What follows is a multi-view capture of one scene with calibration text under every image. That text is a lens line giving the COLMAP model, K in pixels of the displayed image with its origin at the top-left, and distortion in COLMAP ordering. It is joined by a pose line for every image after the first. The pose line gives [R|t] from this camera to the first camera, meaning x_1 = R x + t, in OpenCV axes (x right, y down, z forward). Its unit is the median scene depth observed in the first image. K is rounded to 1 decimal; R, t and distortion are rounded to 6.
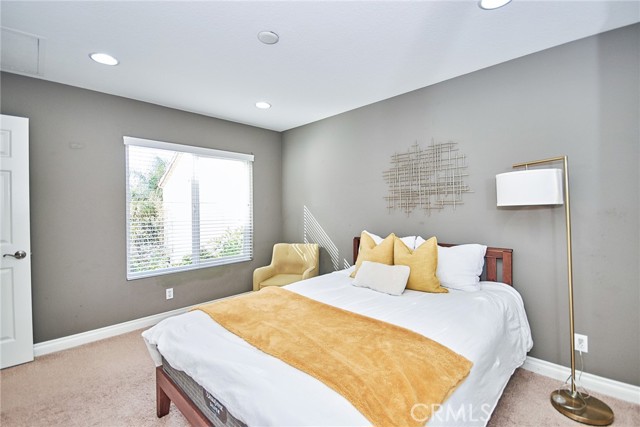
lens RADIAL K [[294.9, 0, 327.3], [0, 294.9, 205.1], [0, 0, 1]] dist [0.001136, -0.000038]
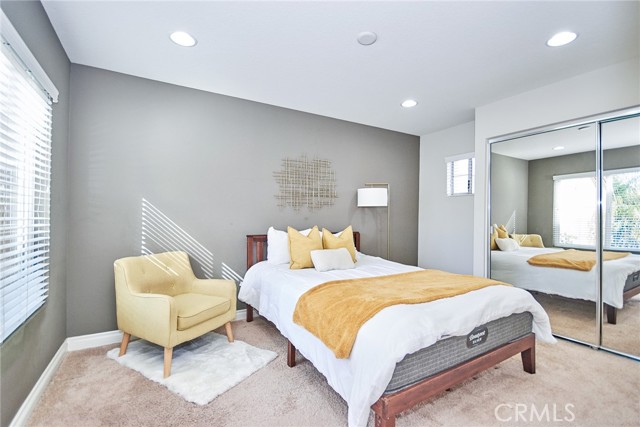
lens RADIAL K [[285.8, 0, 321.1], [0, 285.8, 216.0], [0, 0, 1]] dist [-0.001185, -0.000819]
pose [[0.242390, 0.006656, 0.970156, -0.825806], [-0.017119, 0.999850, -0.002583, 0.049781], [-0.970028, -0.015982, 0.242468, 0.612792]]
